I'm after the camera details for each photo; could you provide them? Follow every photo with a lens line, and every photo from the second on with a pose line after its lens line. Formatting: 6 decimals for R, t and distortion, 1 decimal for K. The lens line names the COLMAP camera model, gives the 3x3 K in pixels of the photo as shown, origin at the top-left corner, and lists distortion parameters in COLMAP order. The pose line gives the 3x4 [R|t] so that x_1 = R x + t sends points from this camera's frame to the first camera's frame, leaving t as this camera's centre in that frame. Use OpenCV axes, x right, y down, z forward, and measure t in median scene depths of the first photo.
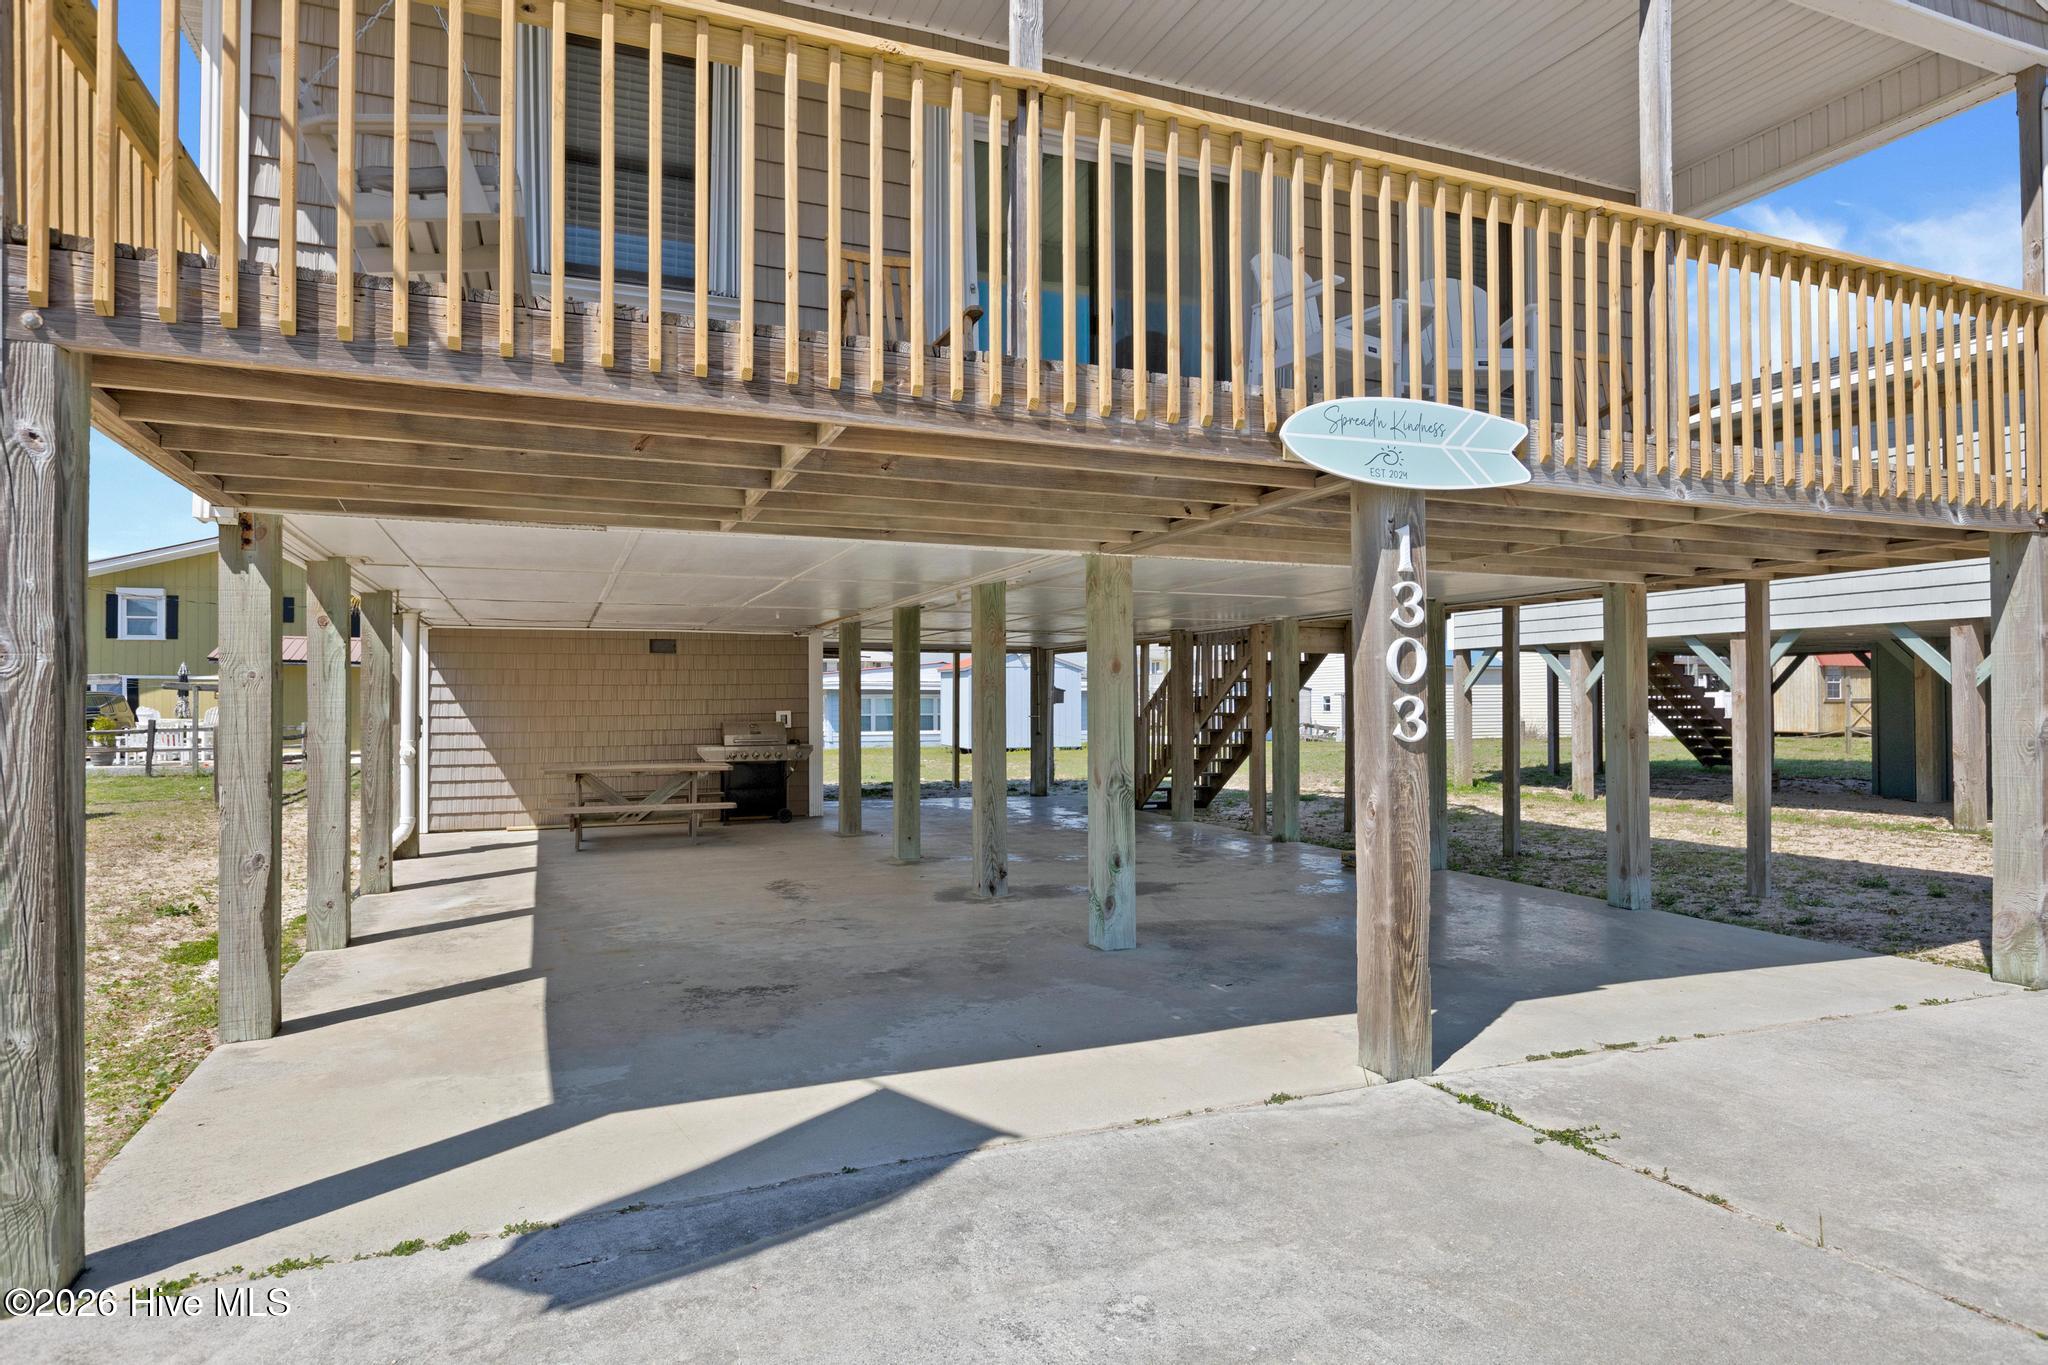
lens RADIAL K [[1216.6, 0, 1029.3], [0, 1216.6, 682.9], [0, 0, 1]] dist [-0.001875, -0.000124]
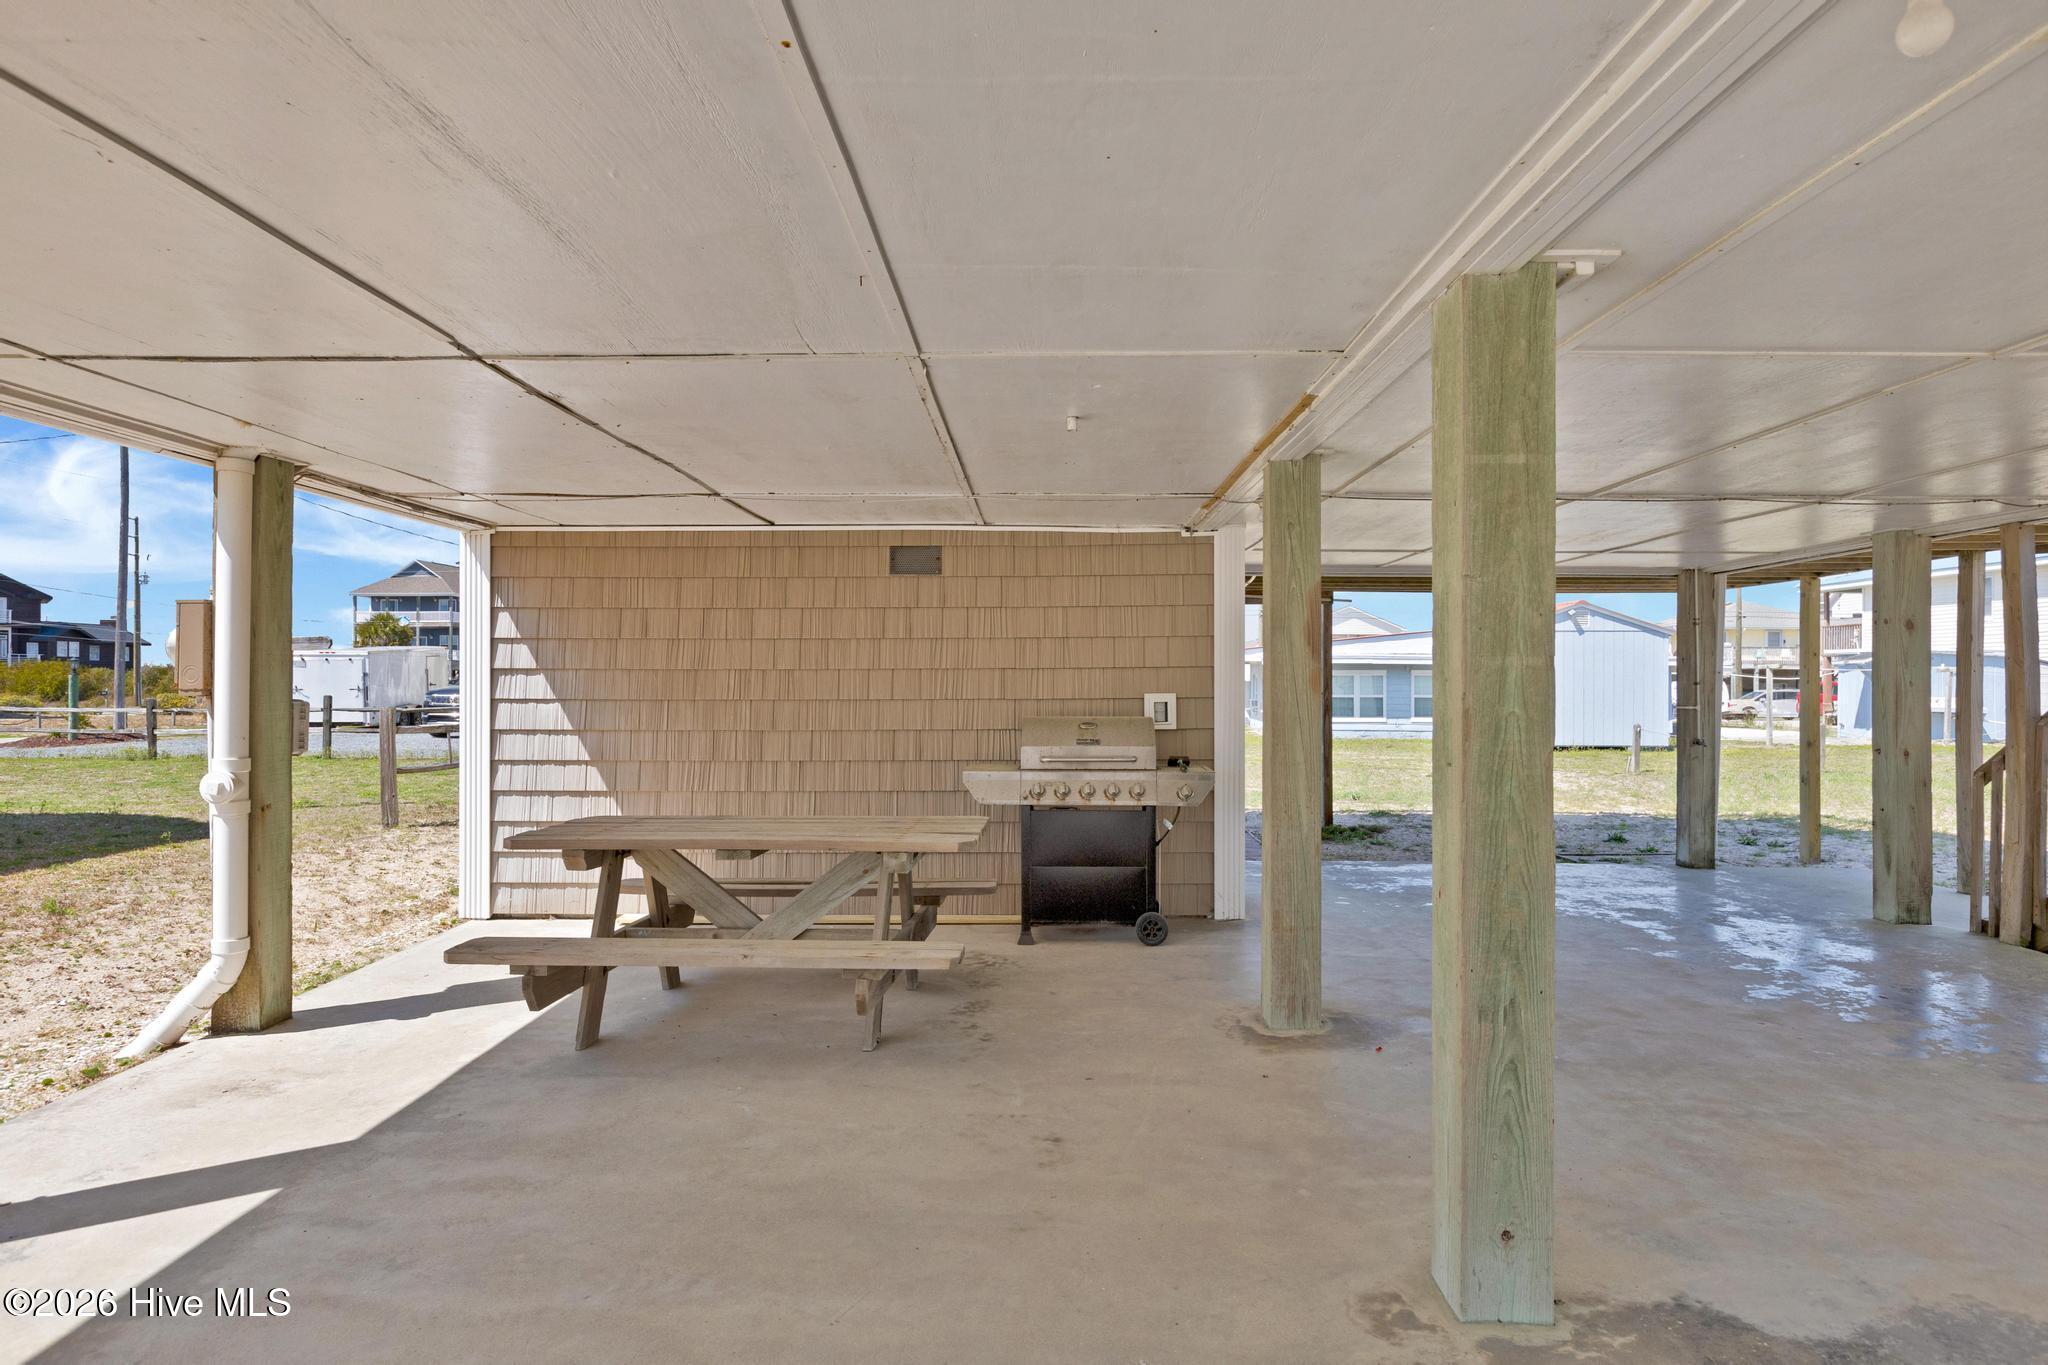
lens RADIAL K [[1216.6, 0, 1024.7], [0, 1216.6, 676.8], [0, 0, 1]] dist [-0.001875, -0.000124]
pose [[0.923550, 0.004242, -0.383456, -0.074091], [0.000936, 0.999911, 0.013315, 0.010836], [0.383478, -0.012656, 0.923463, 0.574285]]
